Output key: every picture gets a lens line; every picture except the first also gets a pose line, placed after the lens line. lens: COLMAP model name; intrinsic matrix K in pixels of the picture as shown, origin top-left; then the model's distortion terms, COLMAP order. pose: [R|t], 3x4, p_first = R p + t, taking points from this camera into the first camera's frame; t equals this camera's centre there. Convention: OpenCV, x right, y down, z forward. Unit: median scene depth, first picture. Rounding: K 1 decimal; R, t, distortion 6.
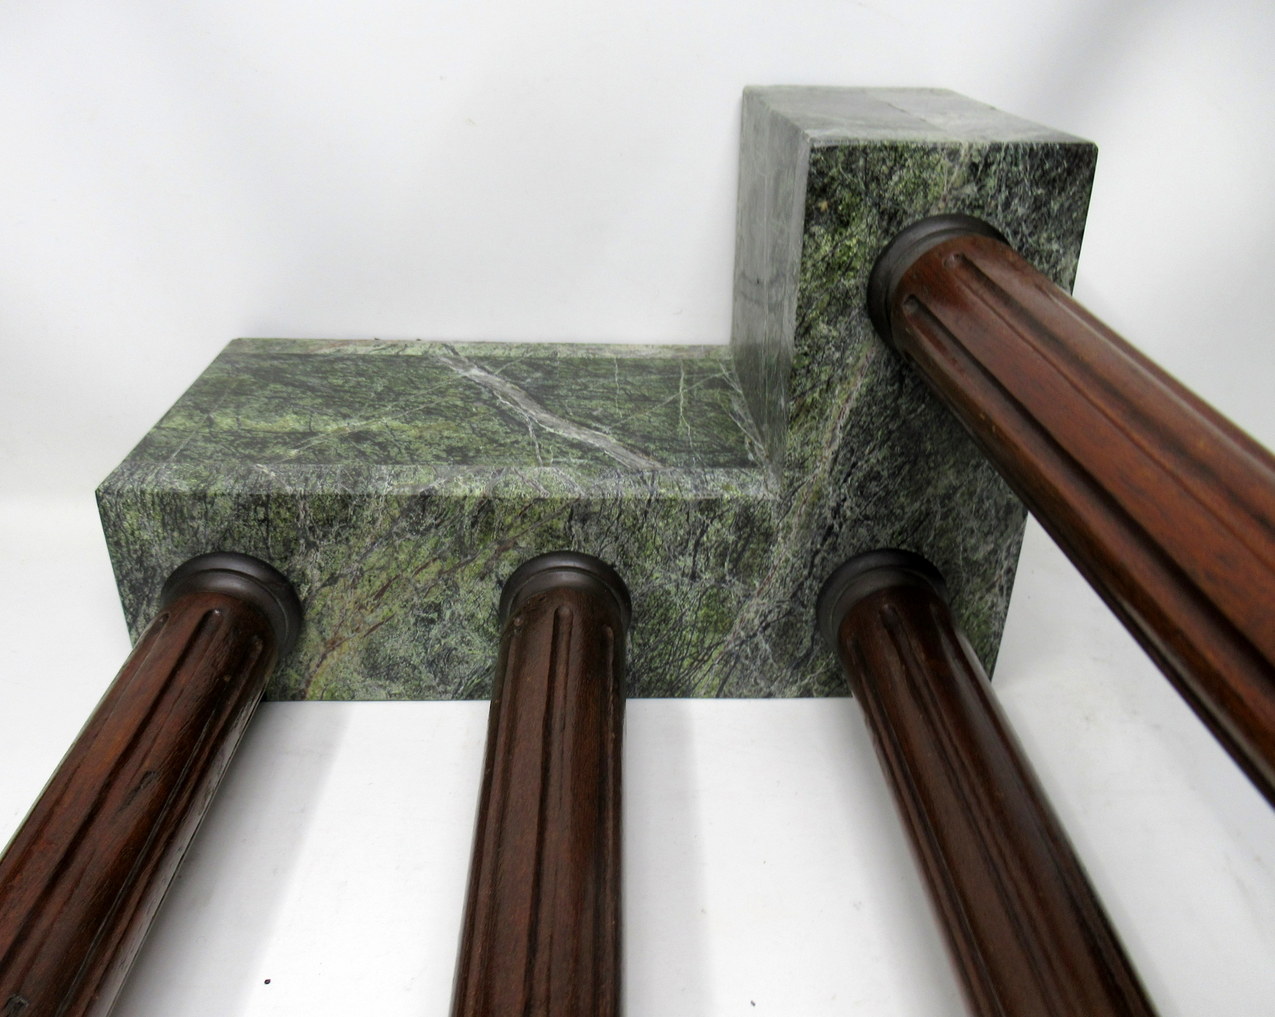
lens RADIAL K [[1060.8, 0, 642.8], [0, 1060.8, 491.9], [0, 0, 1]] dist [0.001599, 0.001074]
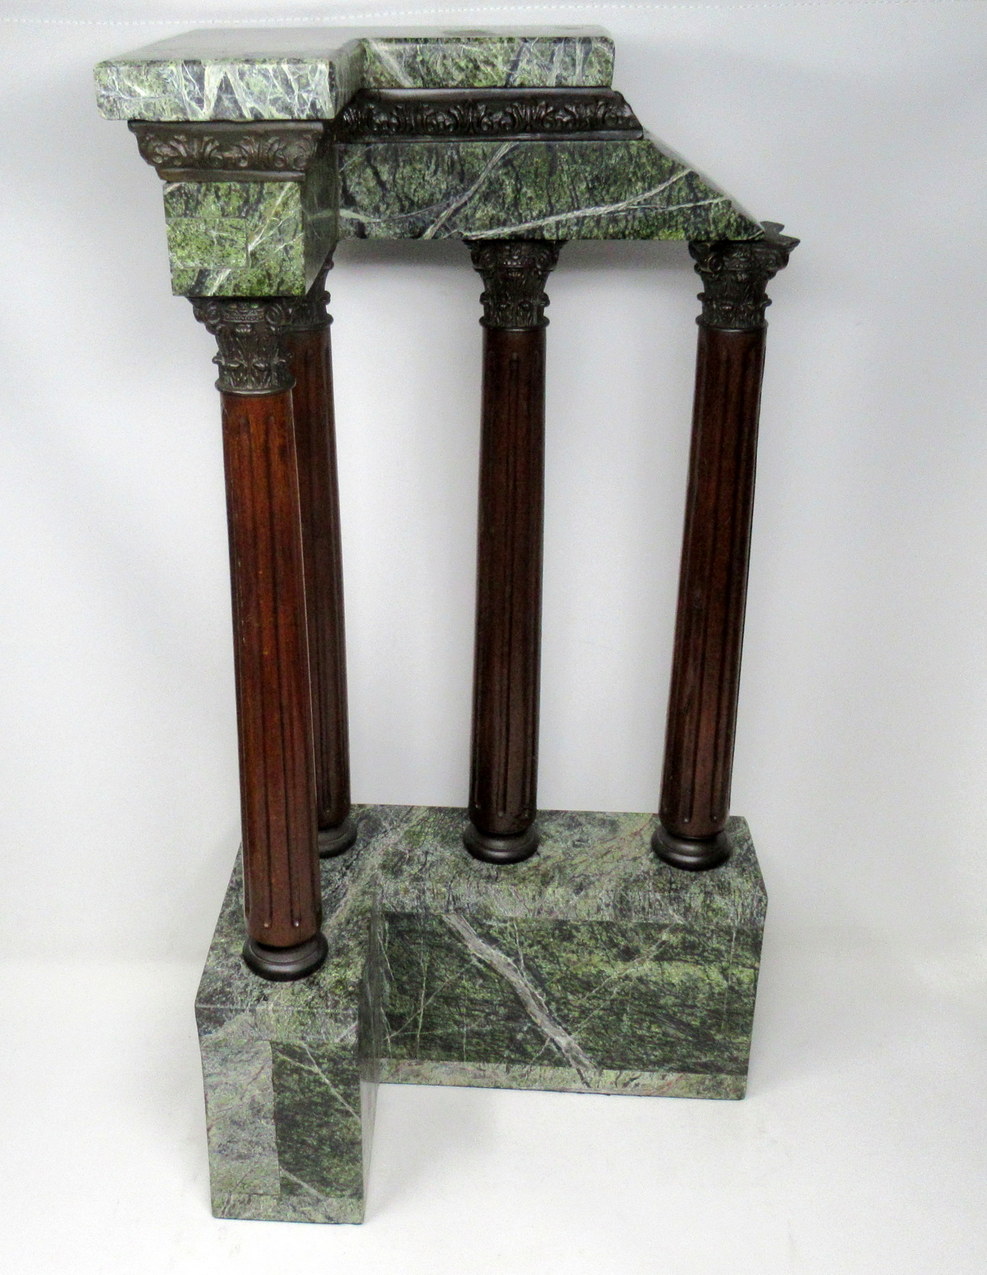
lens RADIAL K [[1481.2, 0, 399.8], [0, 1481.2, 633.1], [0, 0, 1]] dist [-0.003642, 0.028874]
pose [[-0.998299, -0.050316, 0.029467, 0.037237], [0.057804, -0.787601, 0.613468, -1.080272], [-0.007659, 0.614127, 0.789170, -1.083464]]
